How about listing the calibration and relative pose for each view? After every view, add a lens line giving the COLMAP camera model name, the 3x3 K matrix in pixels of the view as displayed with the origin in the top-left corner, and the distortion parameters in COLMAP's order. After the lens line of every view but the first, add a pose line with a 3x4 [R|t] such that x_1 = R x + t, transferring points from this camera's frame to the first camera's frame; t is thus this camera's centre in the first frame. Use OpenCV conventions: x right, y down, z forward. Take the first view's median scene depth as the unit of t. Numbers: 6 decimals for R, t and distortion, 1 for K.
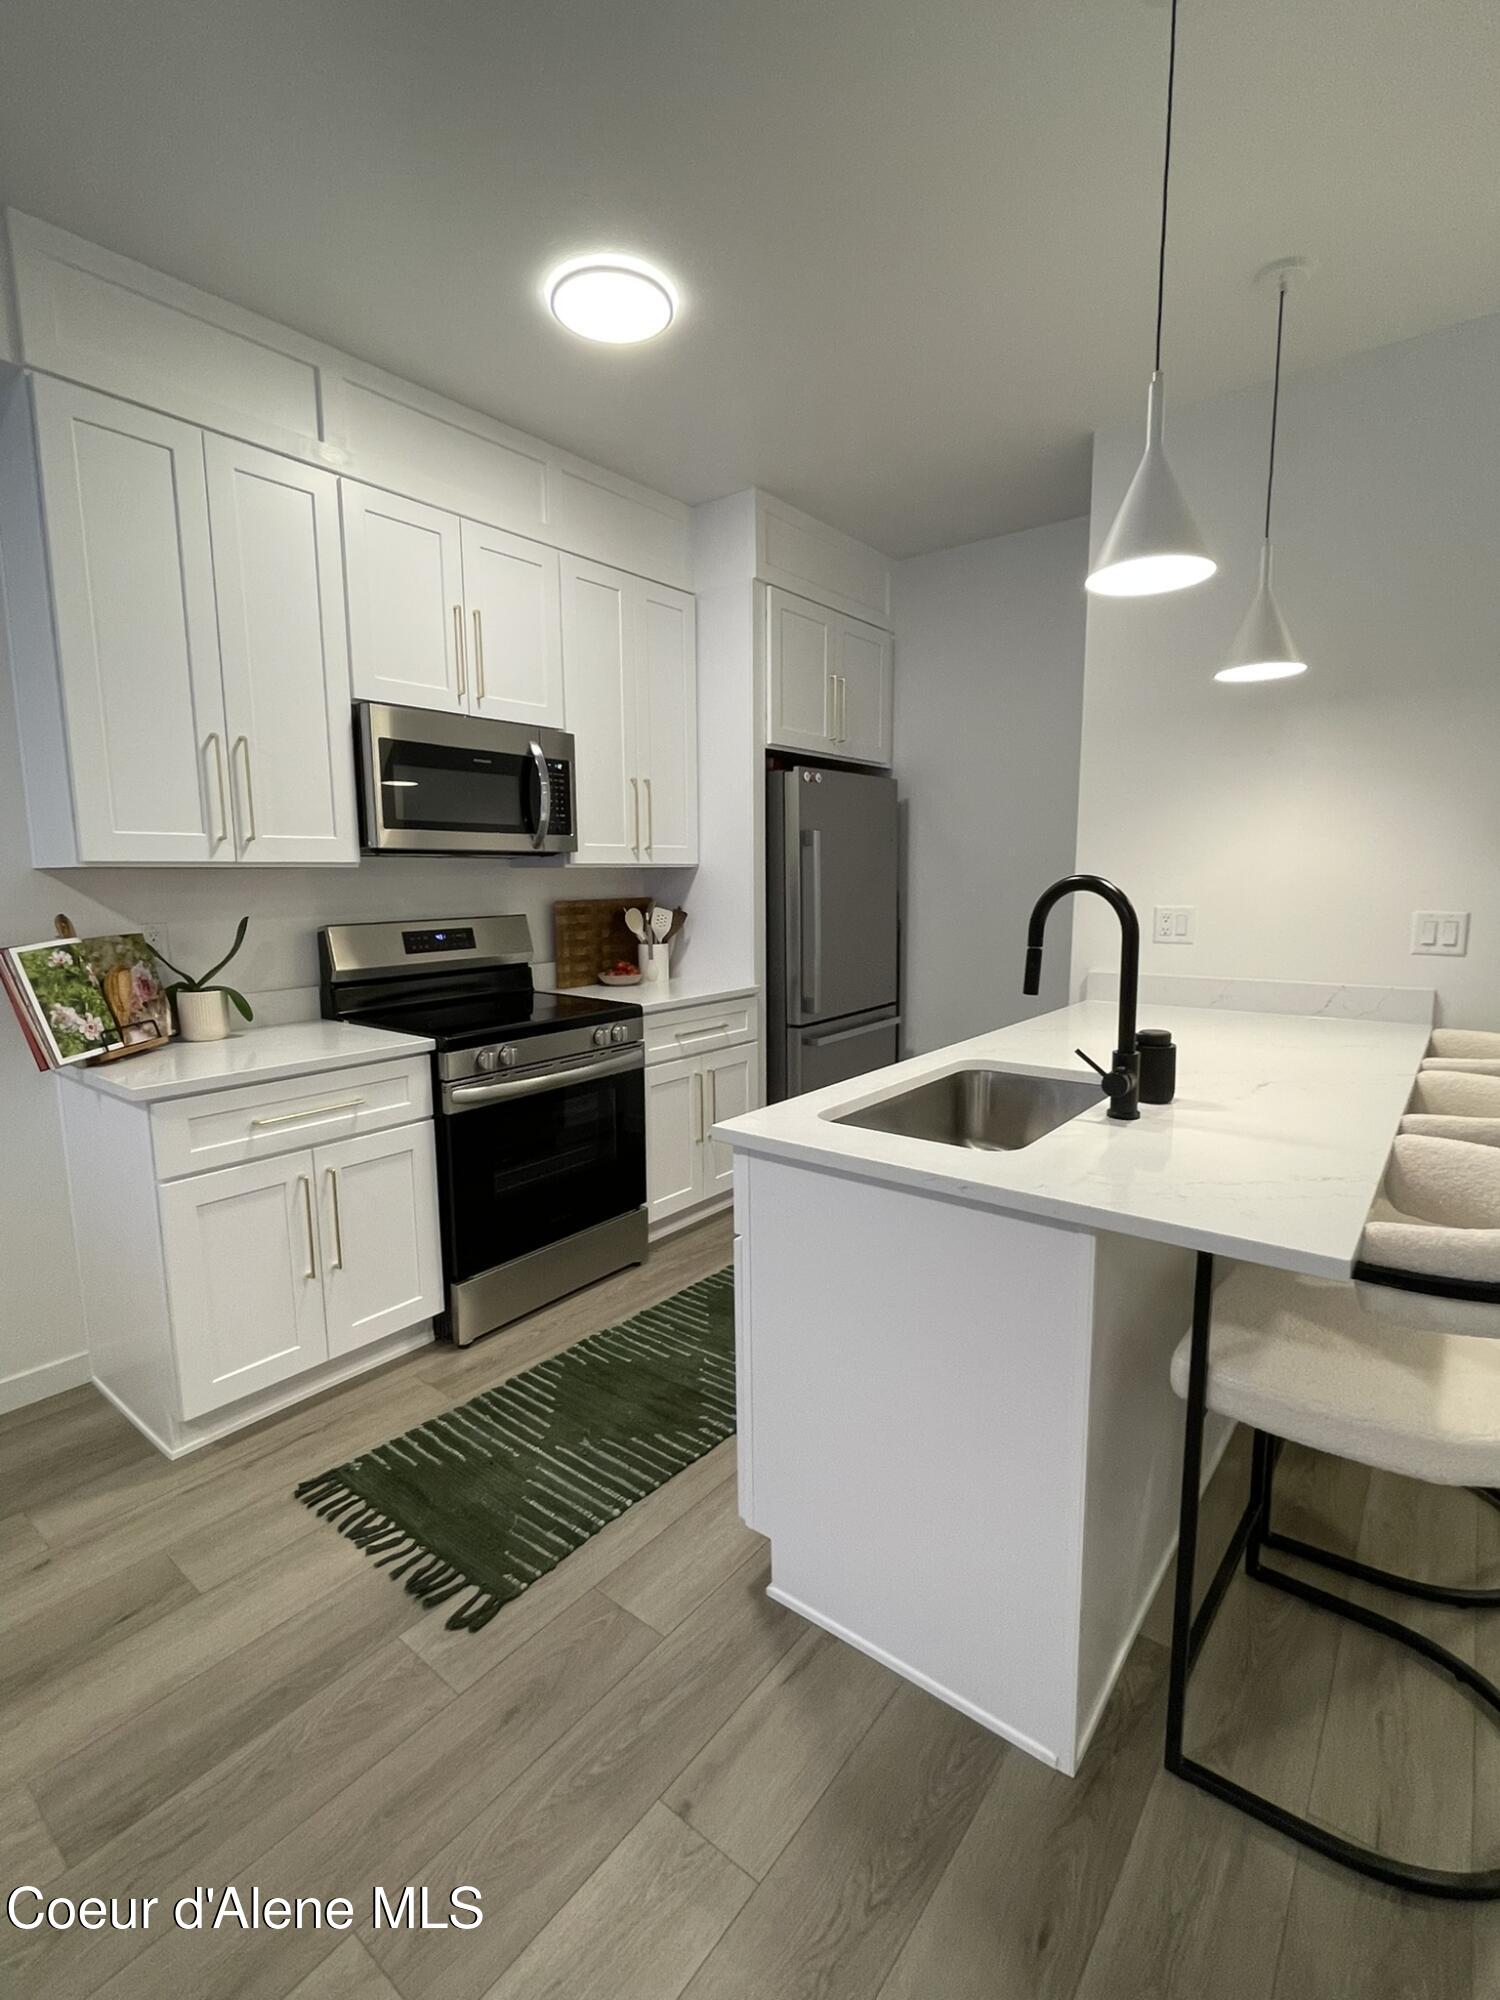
lens RADIAL K [[942.0, 0, 750.0], [0, 942.0, 1000.0], [0, 0, 1]] dist [-0.000909, 0.000113]
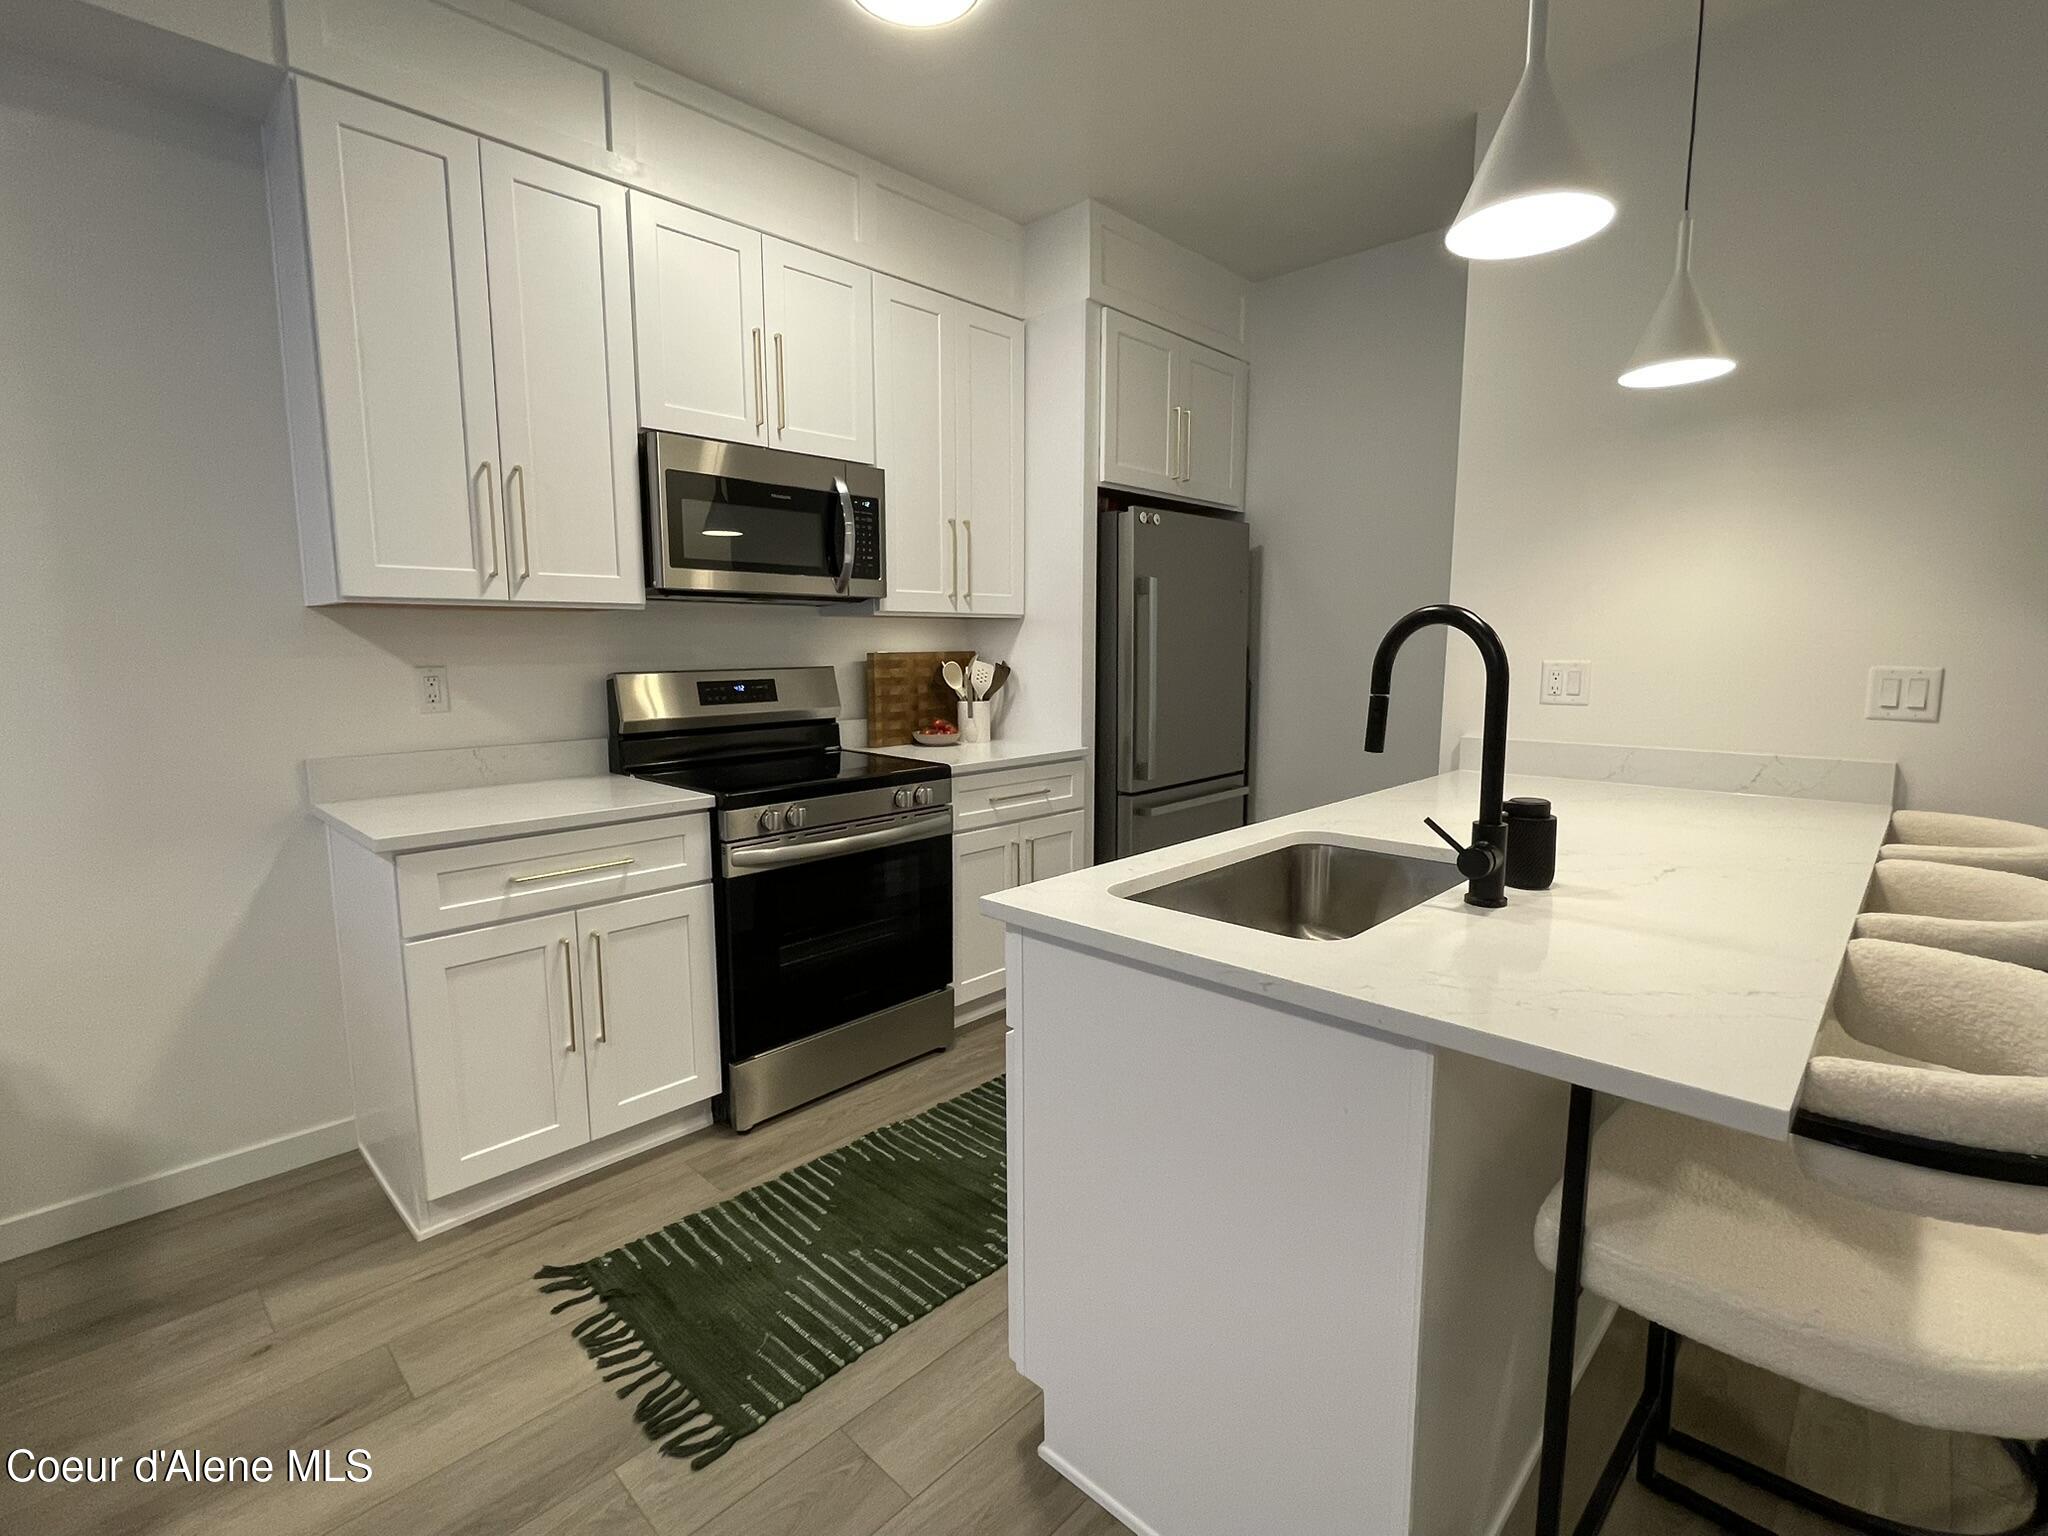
lens RADIAL K [[964.6, 0, 1024.0], [0, 964.6, 768.0], [0, 0, 1]] dist [-0.000909, 0.000113]
pose [[0.994970, 0.018729, -0.098409, 0.063484], [-0.019332, 0.999800, -0.005179, 0.015308], [0.098292, 0.007056, 0.995133, 0.106502]]
